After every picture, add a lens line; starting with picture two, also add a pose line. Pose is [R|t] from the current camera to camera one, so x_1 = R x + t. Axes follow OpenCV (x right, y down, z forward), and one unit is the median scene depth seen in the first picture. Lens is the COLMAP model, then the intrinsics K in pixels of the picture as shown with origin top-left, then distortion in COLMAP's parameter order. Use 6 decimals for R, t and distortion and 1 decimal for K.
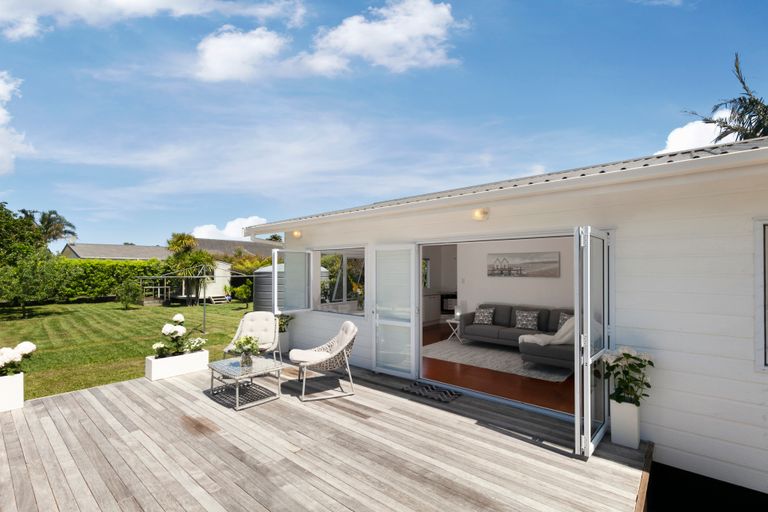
lens RADIAL K [[358.7, 0, 383.7], [0, 358.7, 262.6], [0, 0, 1]] dist [-0.000658, -0.000544]
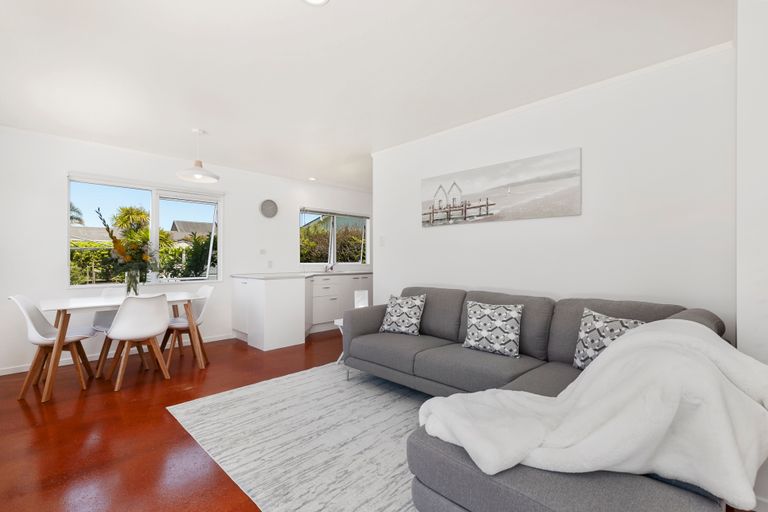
lens RADIAL K [[358.7, 0, 384.1], [0, 358.7, 253.5], [0, 0, 1]] dist [-0.000658, -0.000544]
pose [[0.998346, -0.001067, -0.057490, 0.279675], [0.001455, 0.999977, 0.006695, 0.072590], [0.057481, -0.006768, 0.998324, 0.561493]]
